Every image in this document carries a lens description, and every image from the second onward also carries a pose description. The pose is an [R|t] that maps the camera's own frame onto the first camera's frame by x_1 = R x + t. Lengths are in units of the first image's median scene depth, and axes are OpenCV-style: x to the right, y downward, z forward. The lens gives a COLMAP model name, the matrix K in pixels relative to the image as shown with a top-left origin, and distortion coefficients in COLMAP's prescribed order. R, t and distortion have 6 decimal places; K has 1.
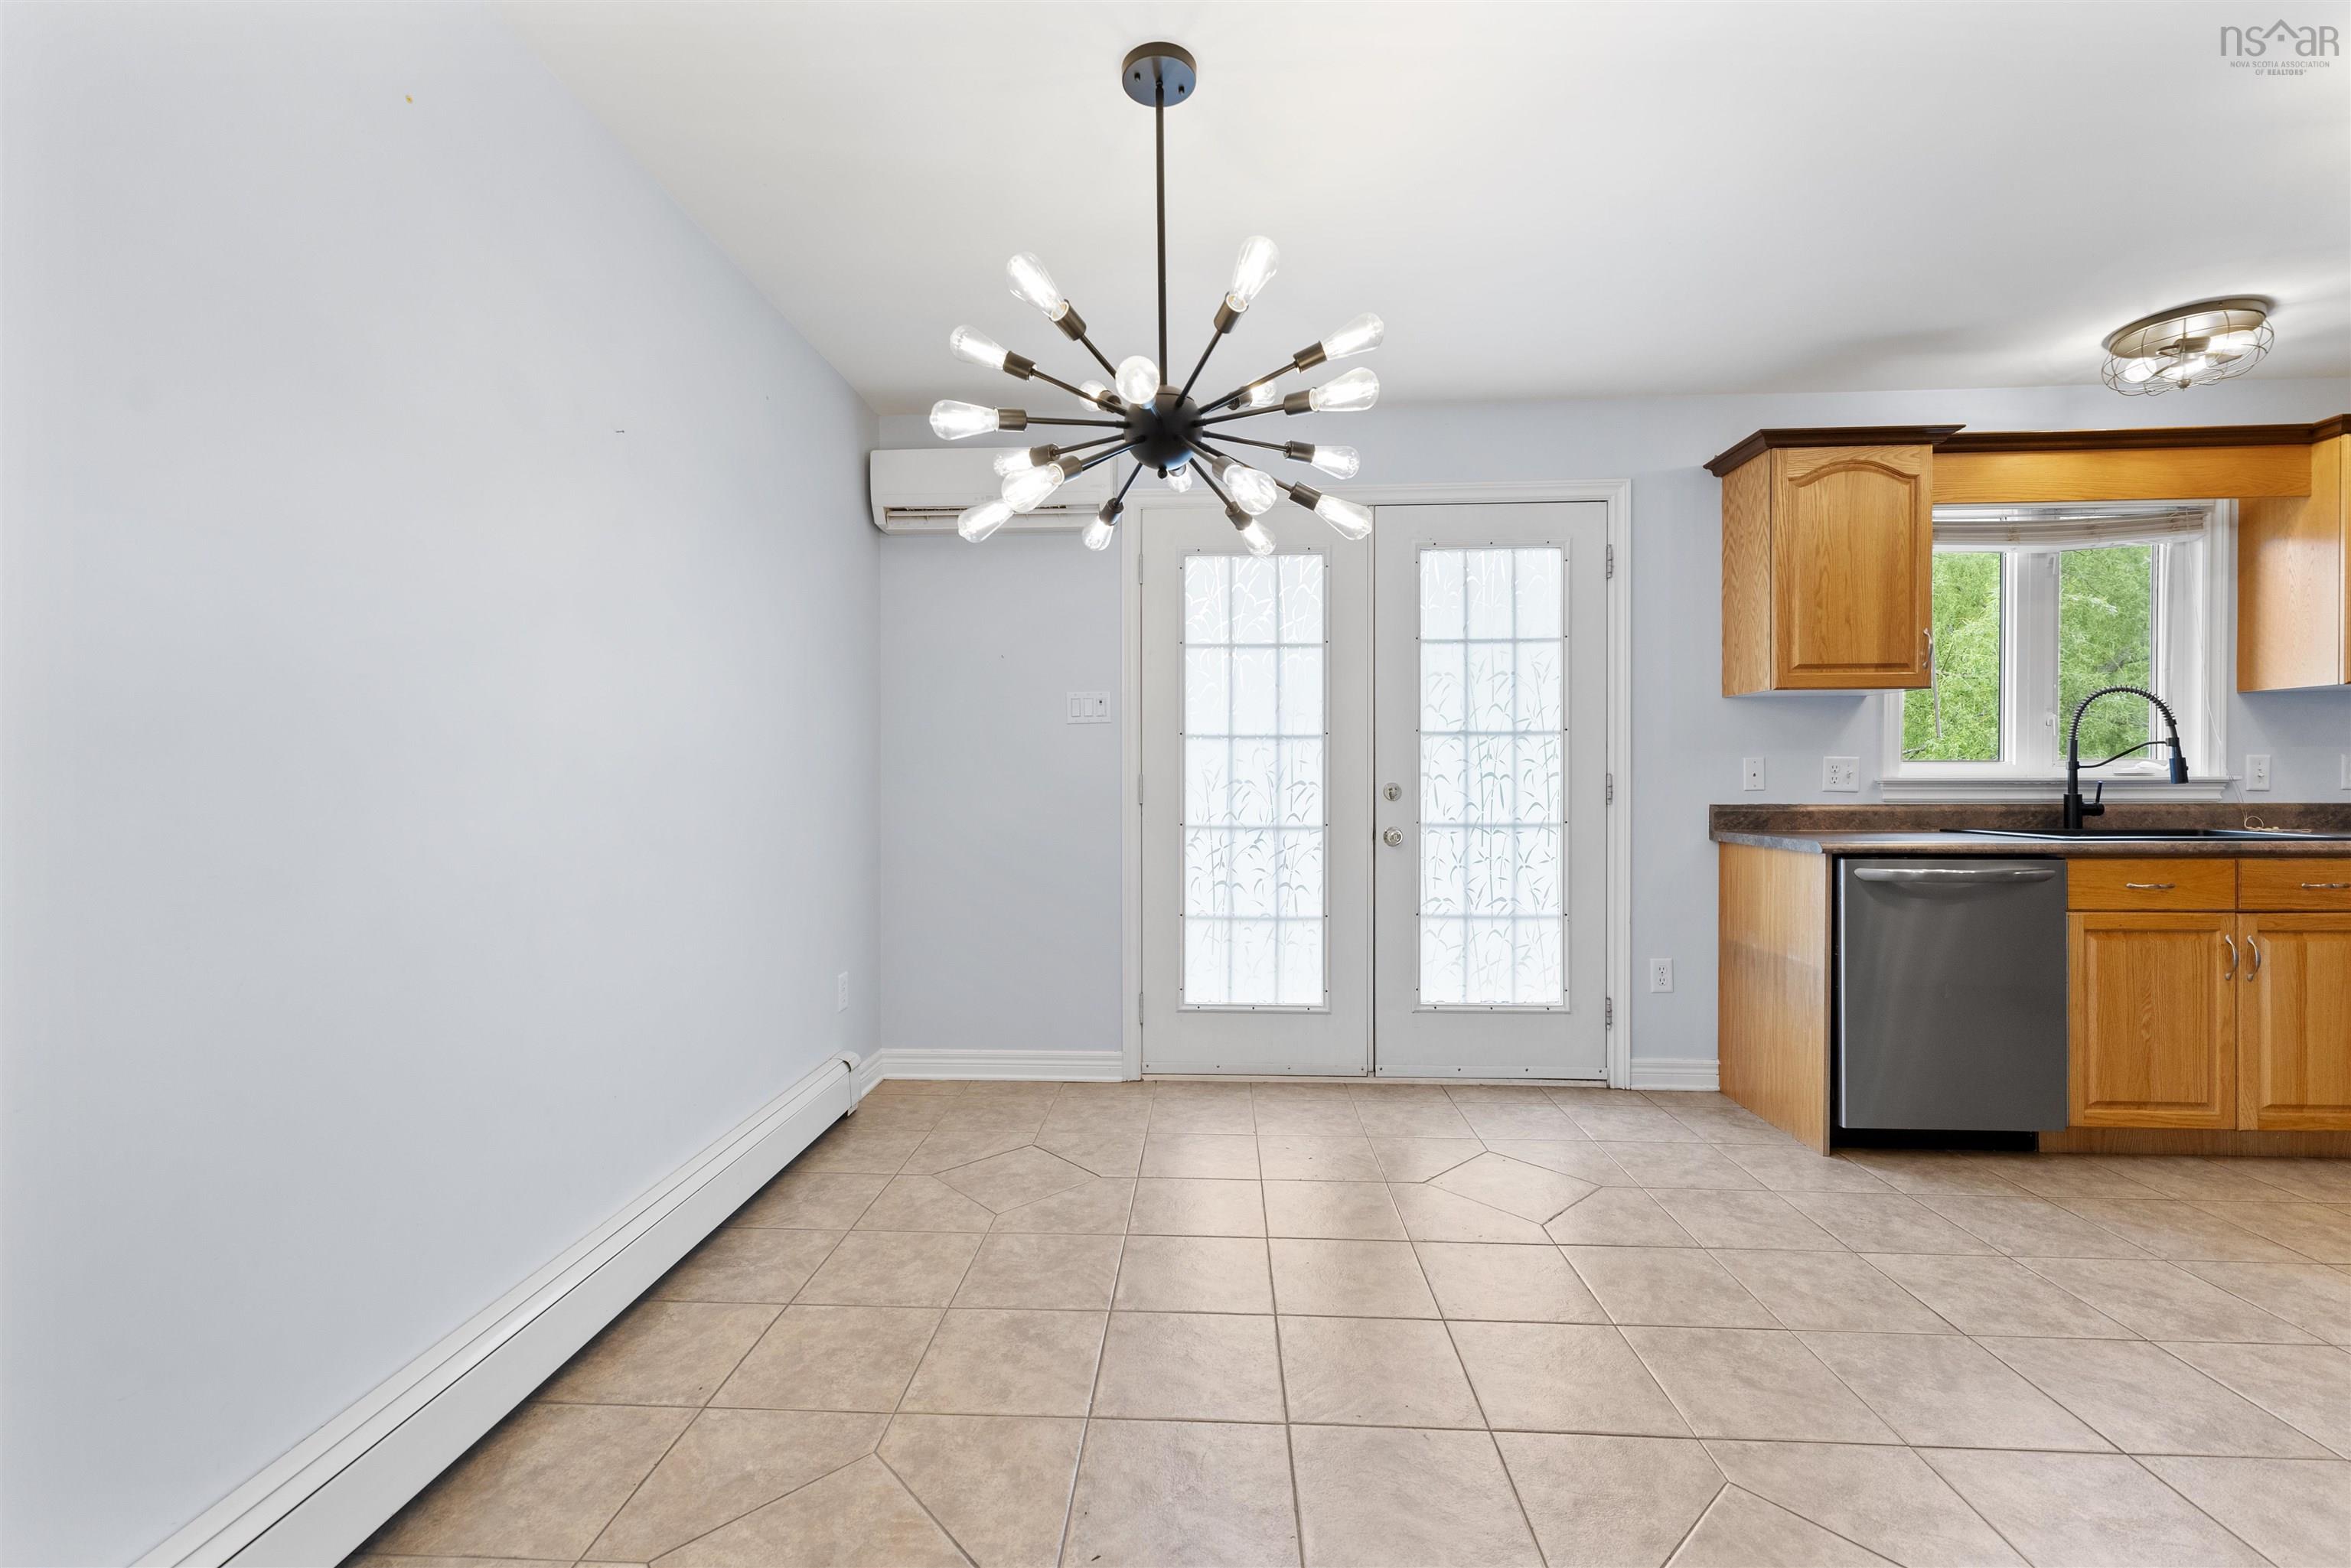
lens RADIAL K [[955.0, 0, 1181.5], [0, 955.0, 793.6], [0, 0, 1]] dist [-0.000597, 0.001084]
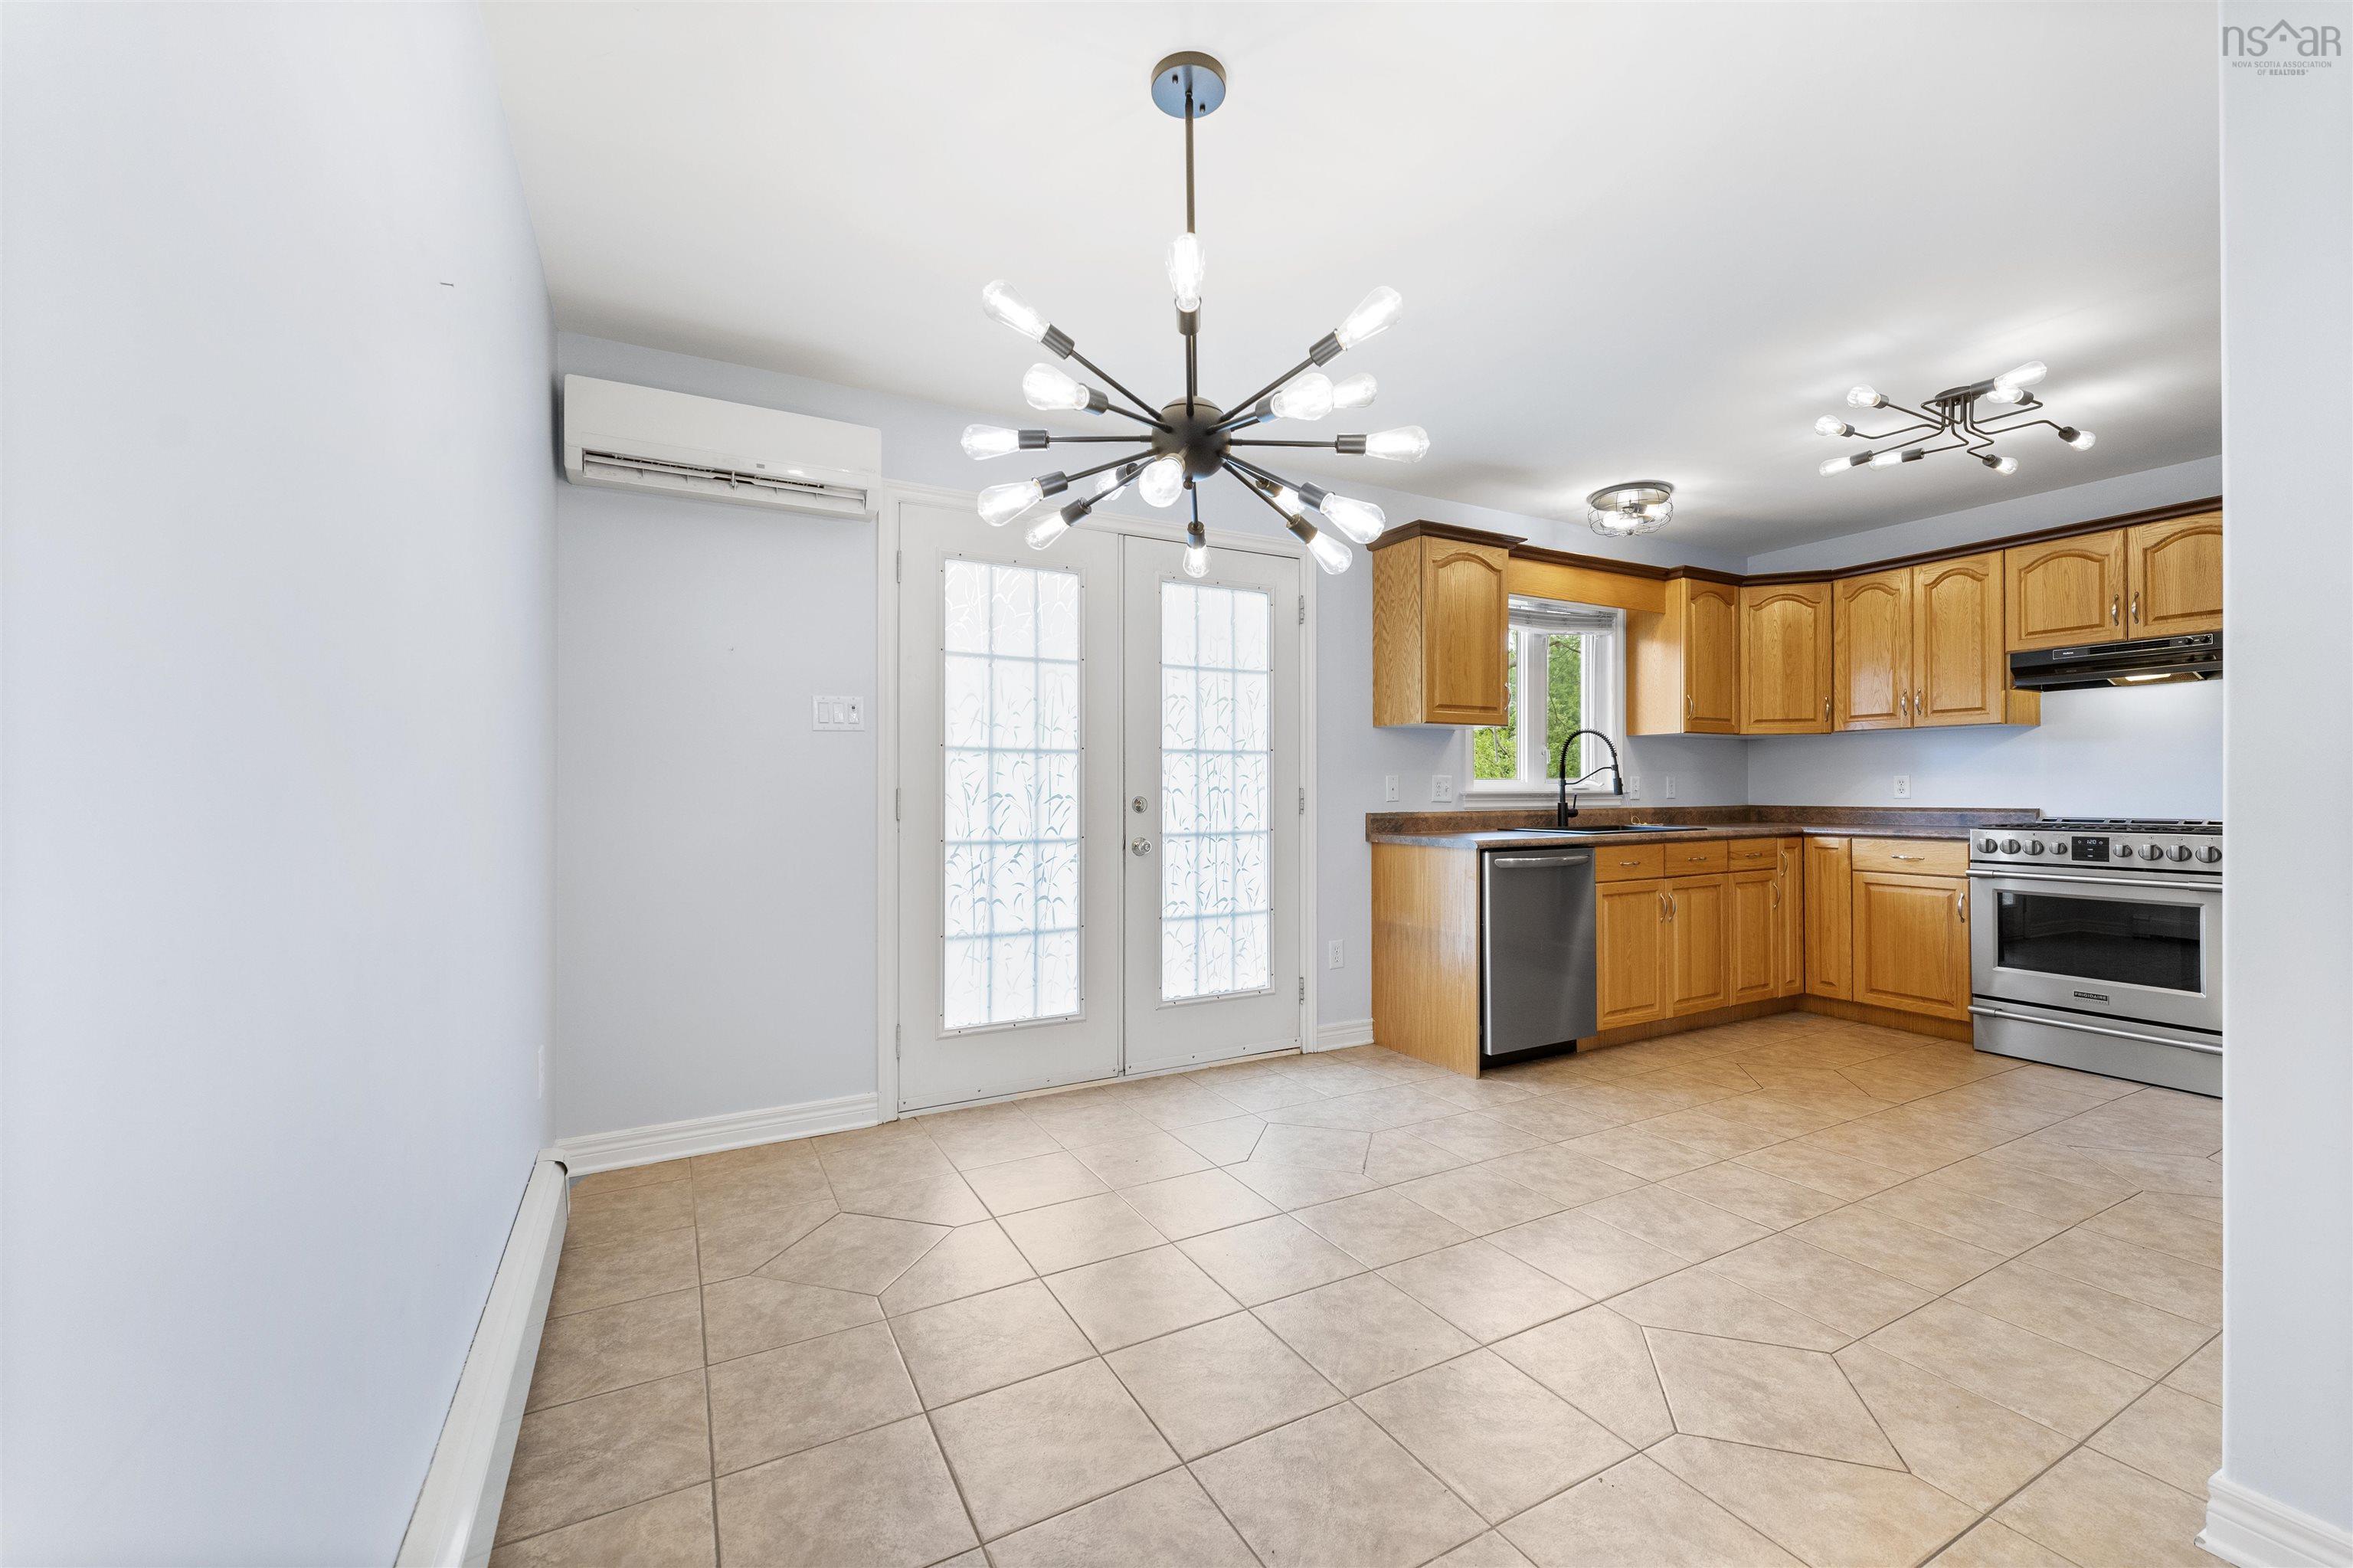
lens RADIAL K [[955.9, 0, 1169.9], [0, 955.9, 786.7], [0, 0, 1]] dist [-0.000597, 0.001084]
pose [[0.852359, 0.001296, 0.522955, -0.316859], [0.005446, 0.999921, -0.011355, -0.009532], [-0.522928, 0.012526, 0.852285, 0.077618]]
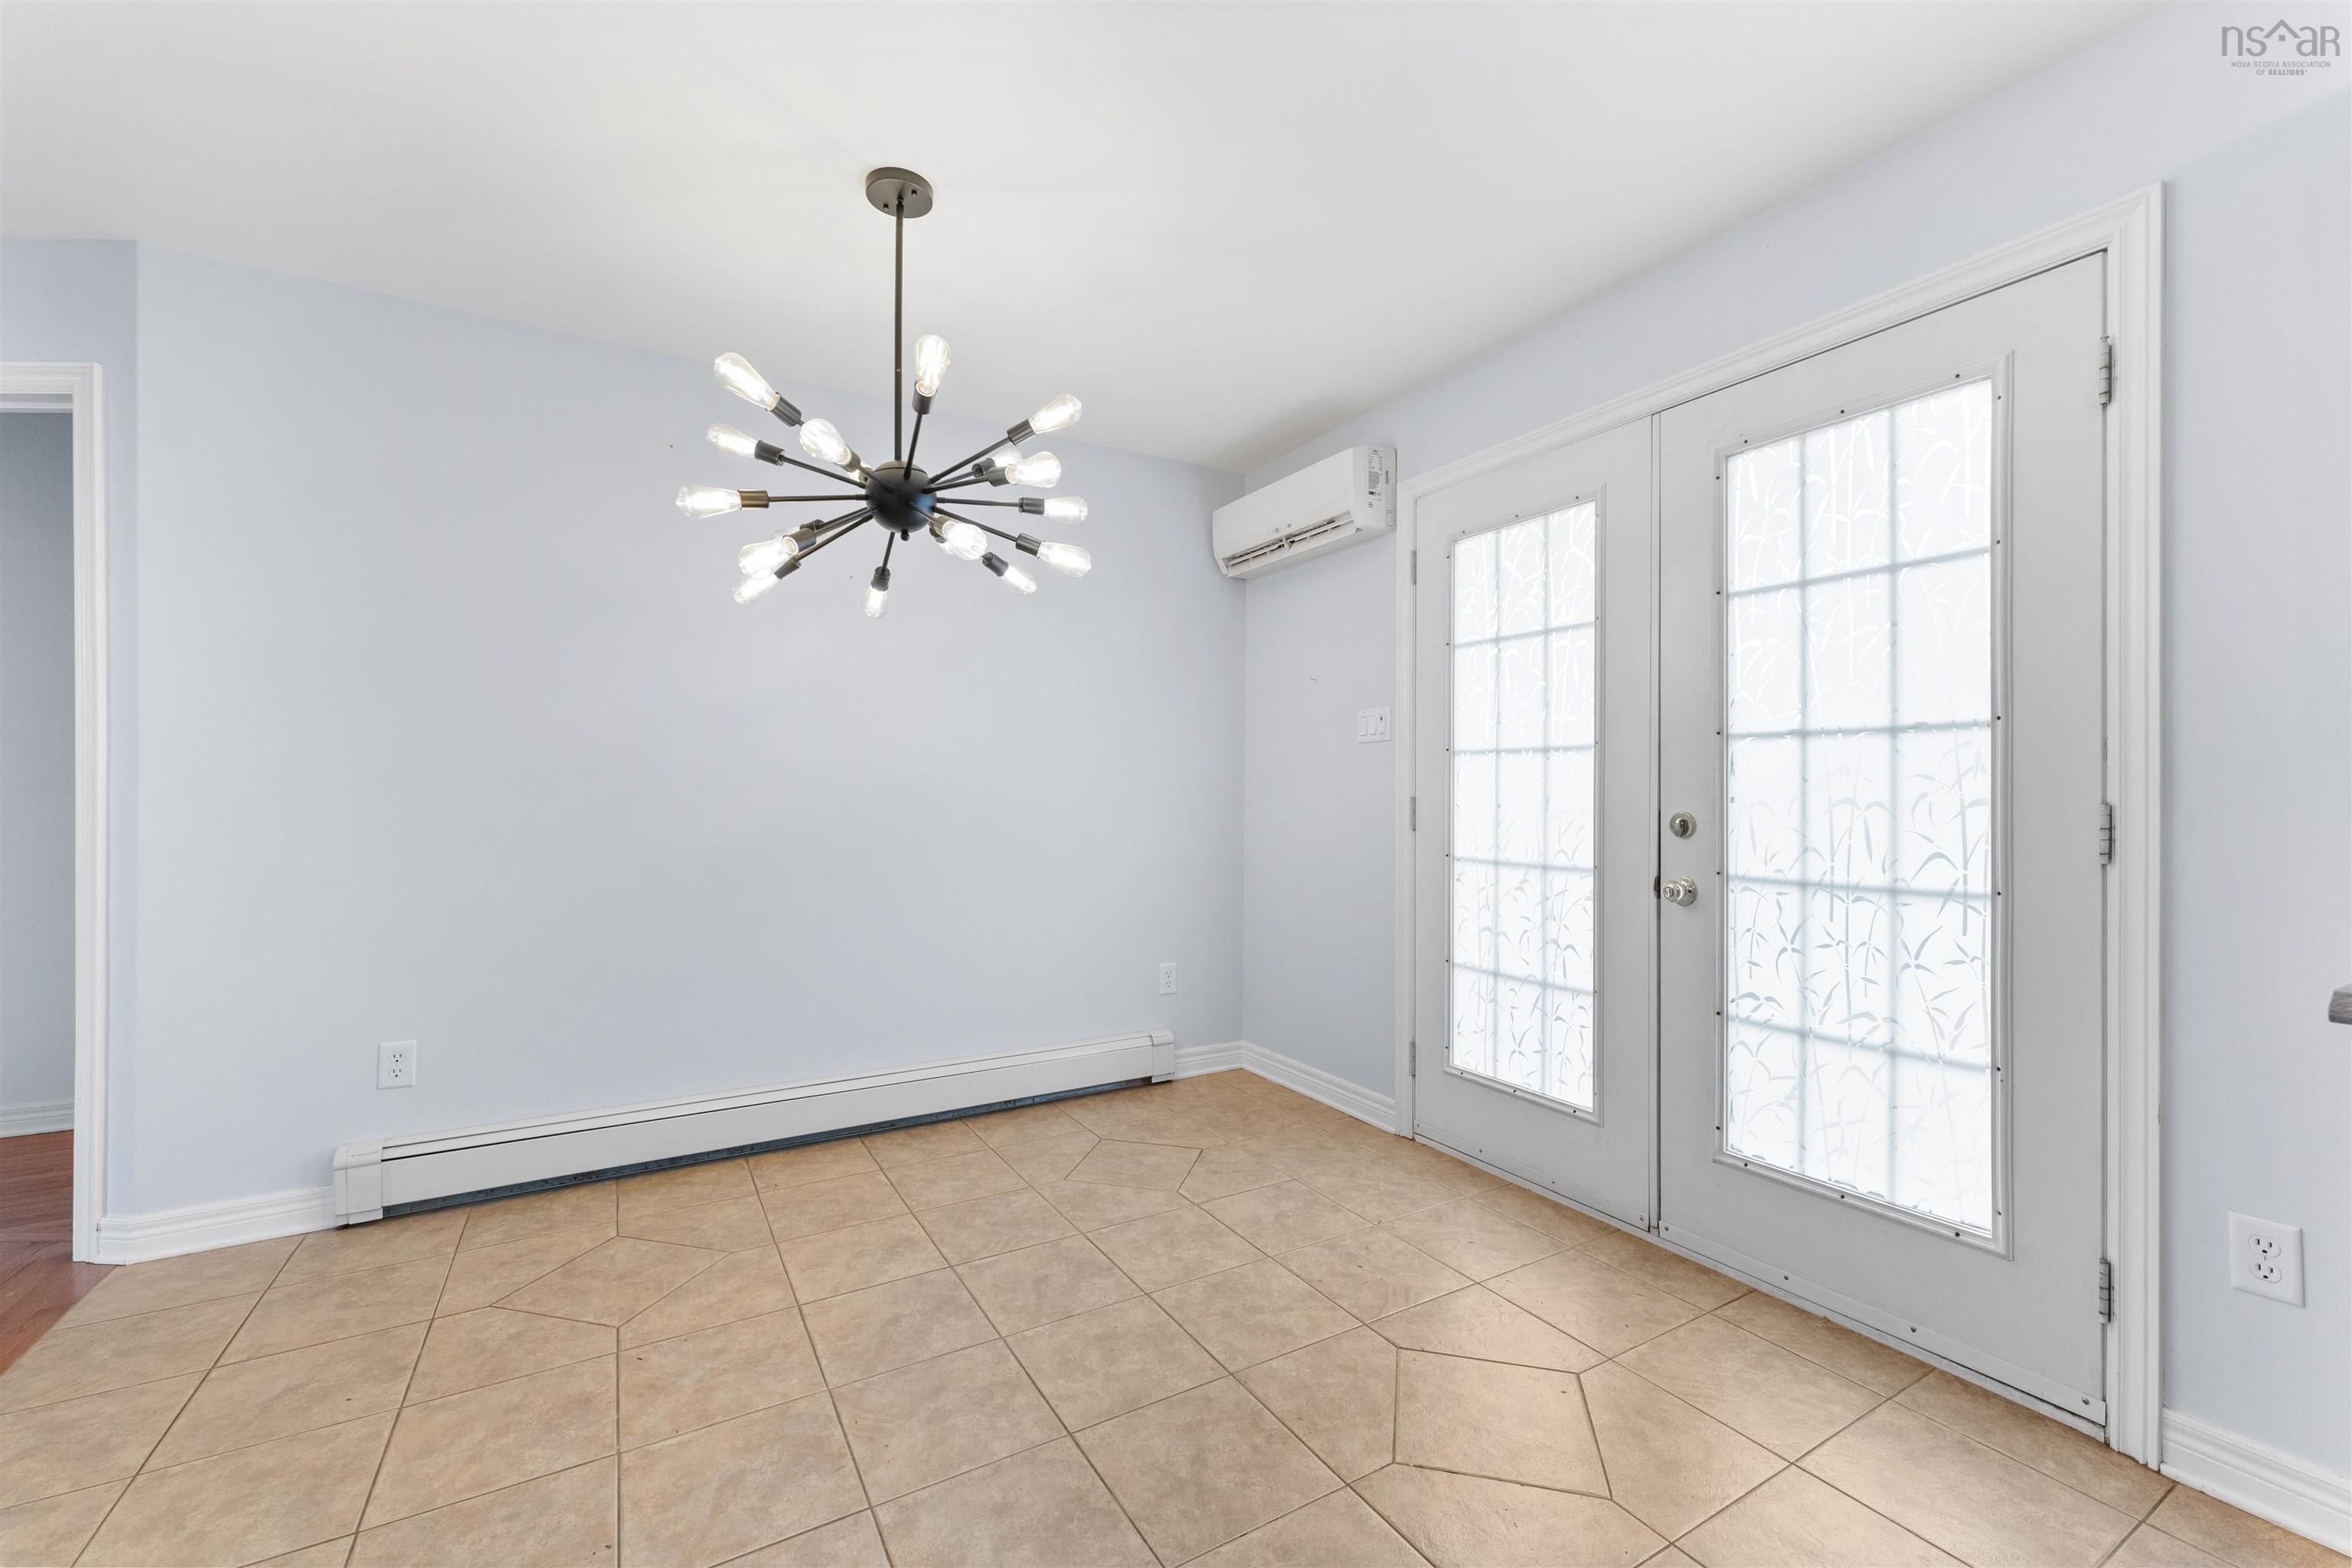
lens RADIAL K [[955.4, 0, 1181.9], [0, 955.4, 791.5], [0, 0, 1]] dist [-0.000597, 0.001084]
pose [[0.554338, 0.003238, -0.832285, 0.607311], [-0.011837, 0.999922, -0.003994, -0.019002], [0.832207, 0.012066, 0.554333, 0.340603]]
